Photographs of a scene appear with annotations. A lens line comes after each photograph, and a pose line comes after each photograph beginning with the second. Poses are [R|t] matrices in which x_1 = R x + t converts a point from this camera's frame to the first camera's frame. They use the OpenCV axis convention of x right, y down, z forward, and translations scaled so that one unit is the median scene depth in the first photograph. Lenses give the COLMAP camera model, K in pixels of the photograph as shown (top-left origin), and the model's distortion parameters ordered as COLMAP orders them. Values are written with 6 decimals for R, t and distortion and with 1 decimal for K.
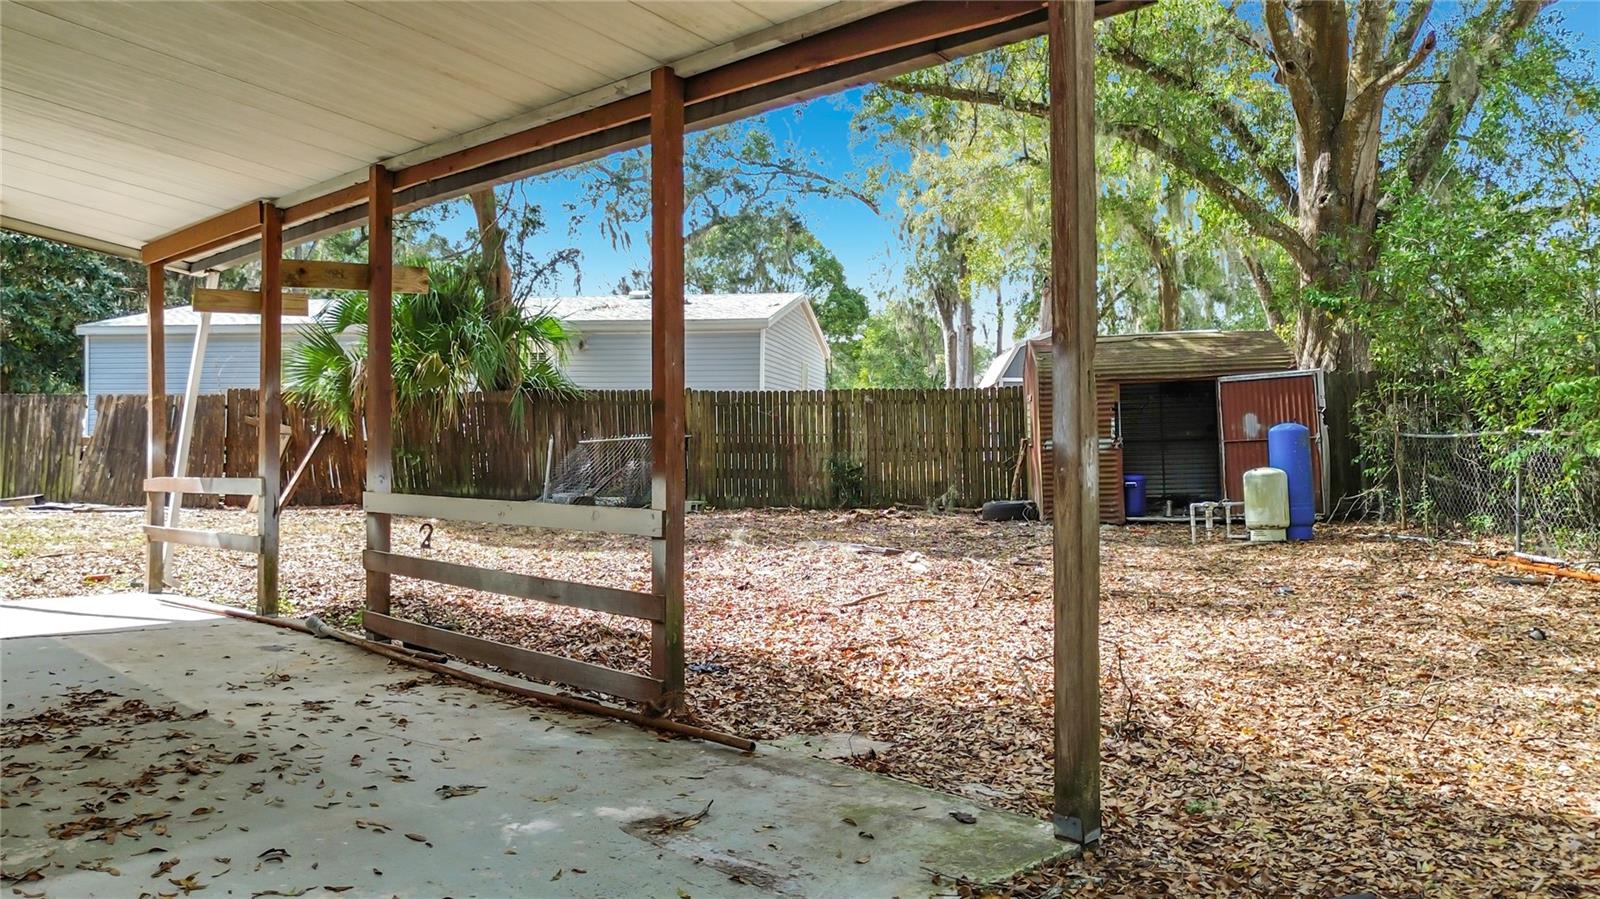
lens RADIAL K [[1189.4, 0, 794.1], [0, 1189.4, 425.6], [0, 0, 1]] dist [0.072906, -0.118085]
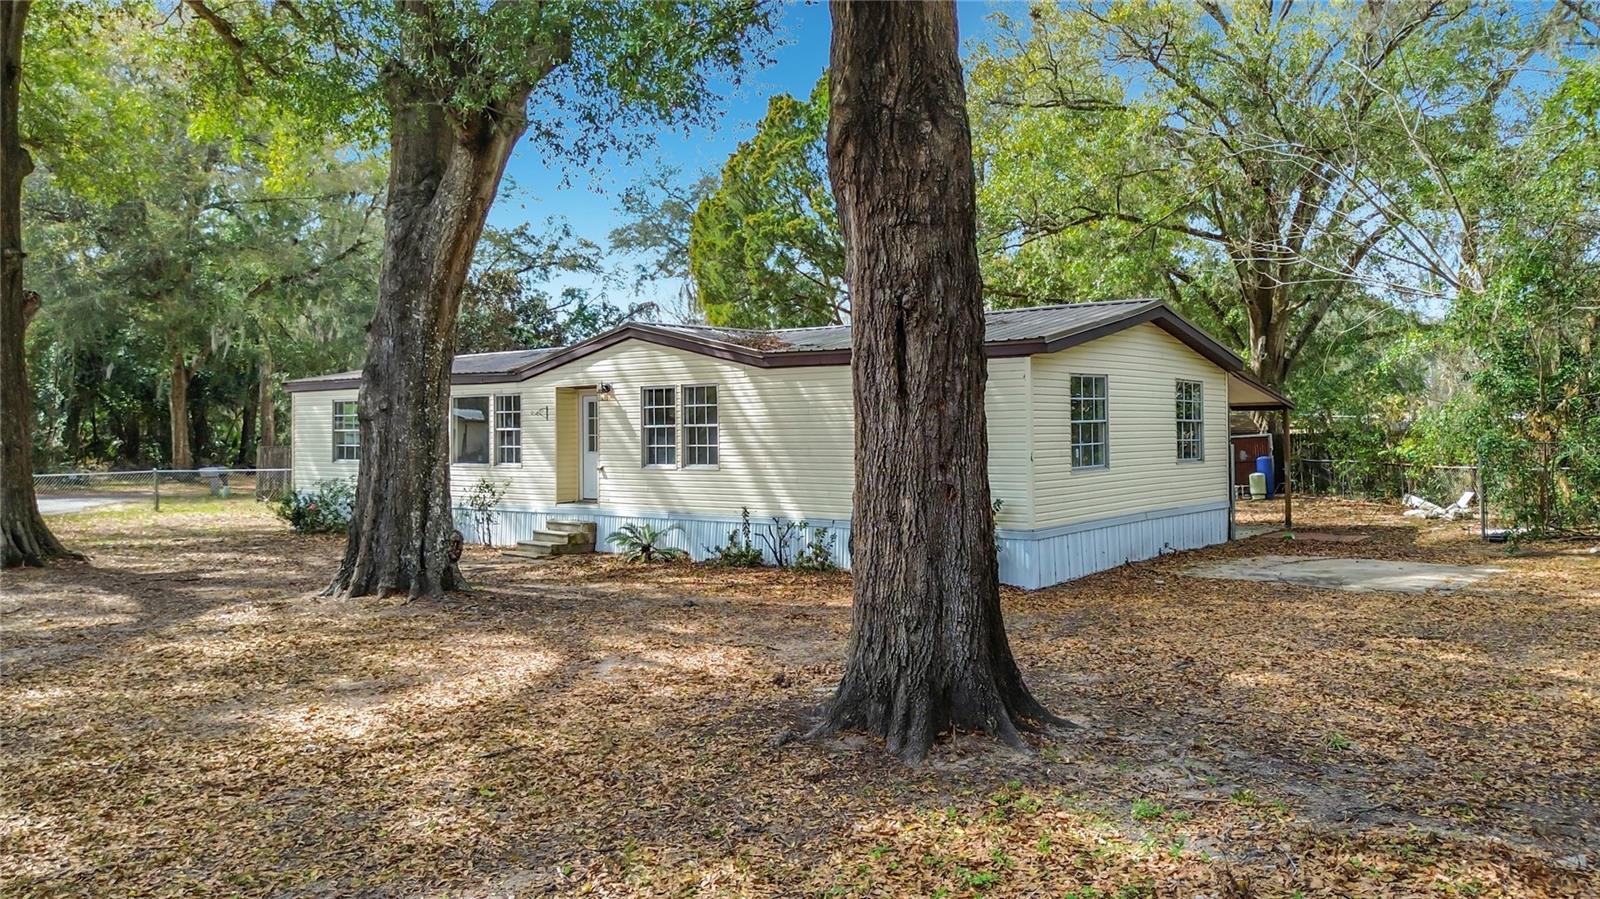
lens RADIAL K [[1189.4, 0, 794.1], [0, 1189.4, 425.6], [0, 0, 1]] dist [0.072906, -0.118085]
pose [[0.993591, -0.007741, 0.112773, -0.706295], [0.007892, 0.999968, -0.000886, -0.057361], [-0.112763, 0.001770, 0.993620, -1.174441]]
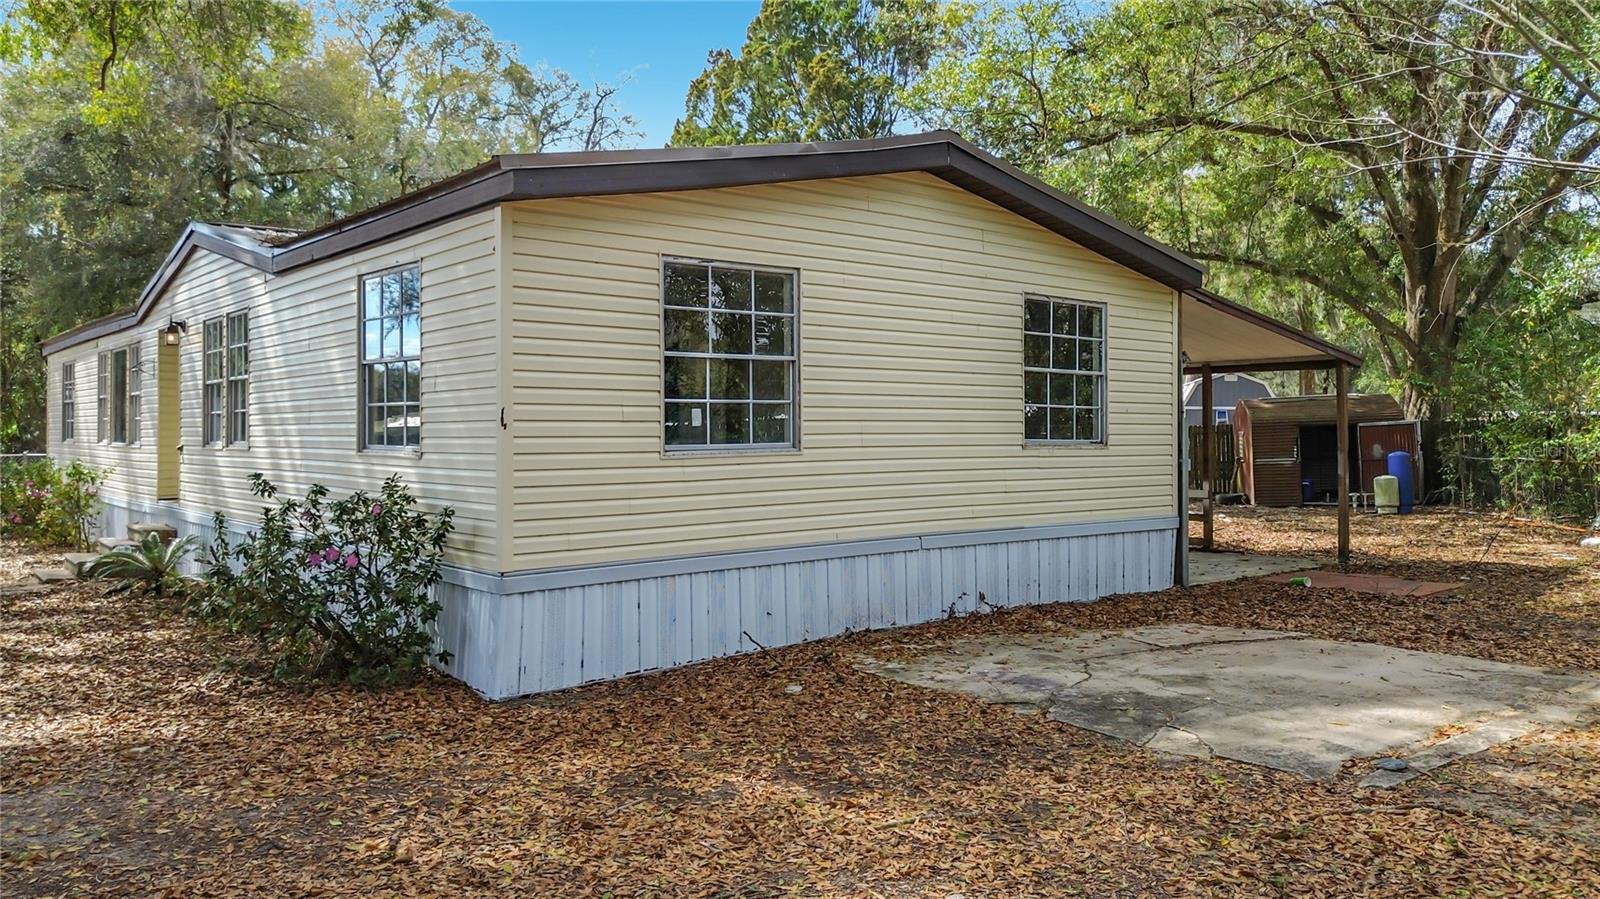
lens RADIAL K [[1167.1, 0, 733.1], [0, 1167.1, 443.6], [0, 0, 1]] dist [0.001801, -0.039893]
pose [[0.991133, 0.000873, -0.132874, -0.282903], [0.000873, 0.999914, 0.013079, -0.029043], [0.132874, -0.013079, 0.991047, -0.702289]]
